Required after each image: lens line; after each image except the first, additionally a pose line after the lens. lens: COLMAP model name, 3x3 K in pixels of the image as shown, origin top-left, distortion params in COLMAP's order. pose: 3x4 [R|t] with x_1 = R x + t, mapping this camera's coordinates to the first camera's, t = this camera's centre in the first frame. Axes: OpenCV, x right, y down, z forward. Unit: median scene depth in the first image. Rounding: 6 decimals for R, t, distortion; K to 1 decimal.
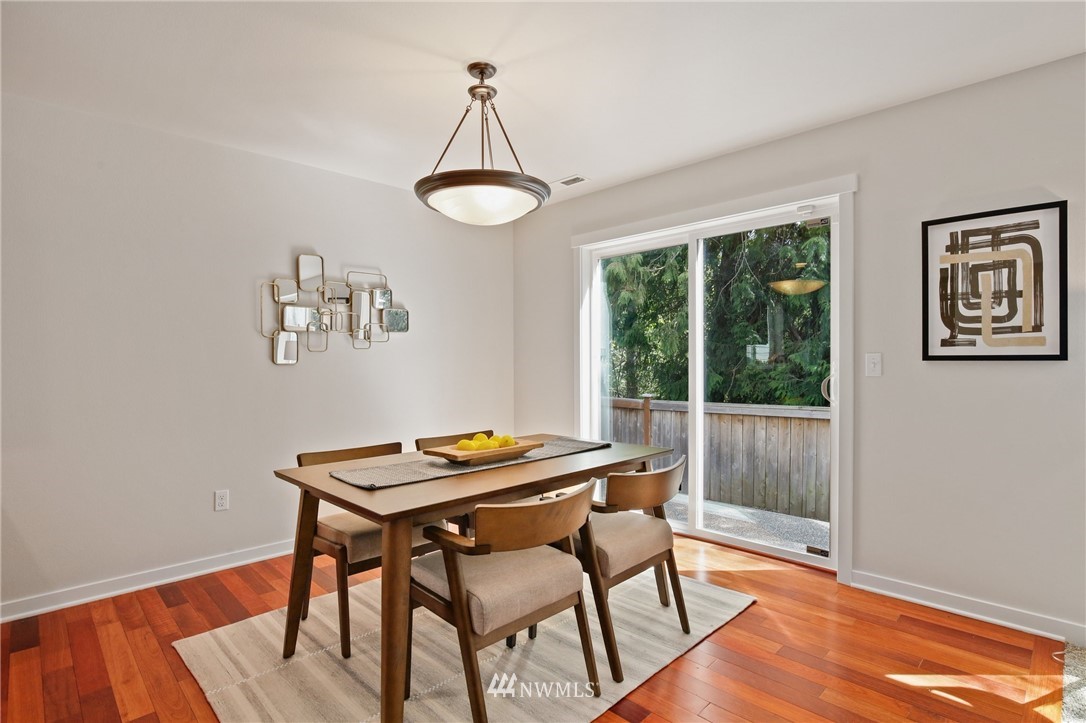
lens RADIAL K [[536.5, 0, 544.6], [0, 536.5, 363.9], [0, 0, 1]] dist [-0.027160, 0.002237]
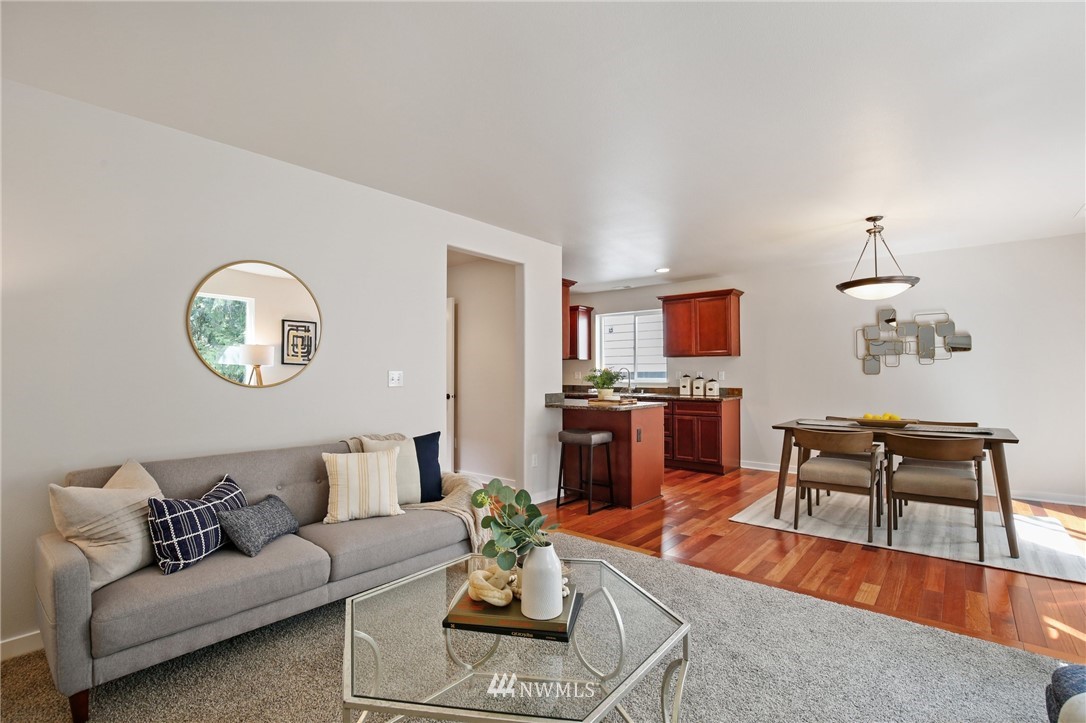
lens RADIAL K [[496.6, 0, 552.0], [0, 496.6, 361.1], [0, 0, 1]] dist [-0.024862, 0.001827]
pose [[0.091385, -0.017915, -0.995654, 1.442341], [-0.008172, 0.999791, -0.018739, -0.005075], [0.995782, 0.009849, 0.091220, -0.277299]]
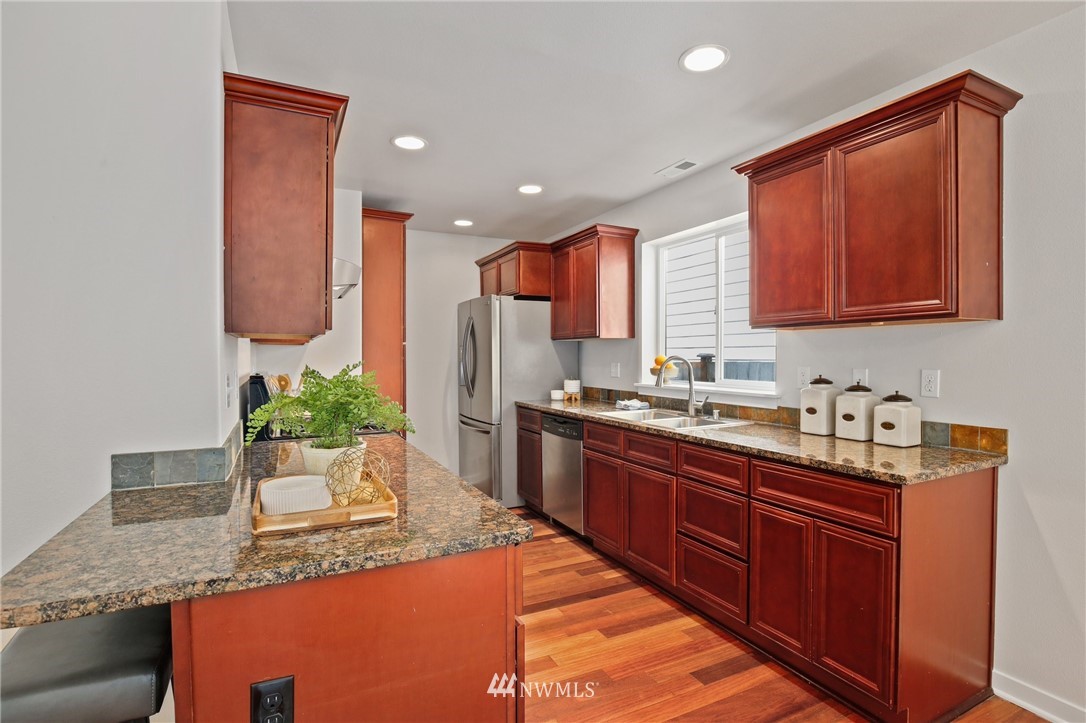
lens RADIAL K [[536.5, 0, 539.8], [0, 536.5, 361.2], [0, 0, 1]] dist [-0.027160, 0.002237]
pose [[-0.307520, 0.018170, -0.951368, -0.100946], [-0.005515, 0.999767, 0.020877, -0.038911], [0.951526, 0.011667, -0.307348, 0.536210]]
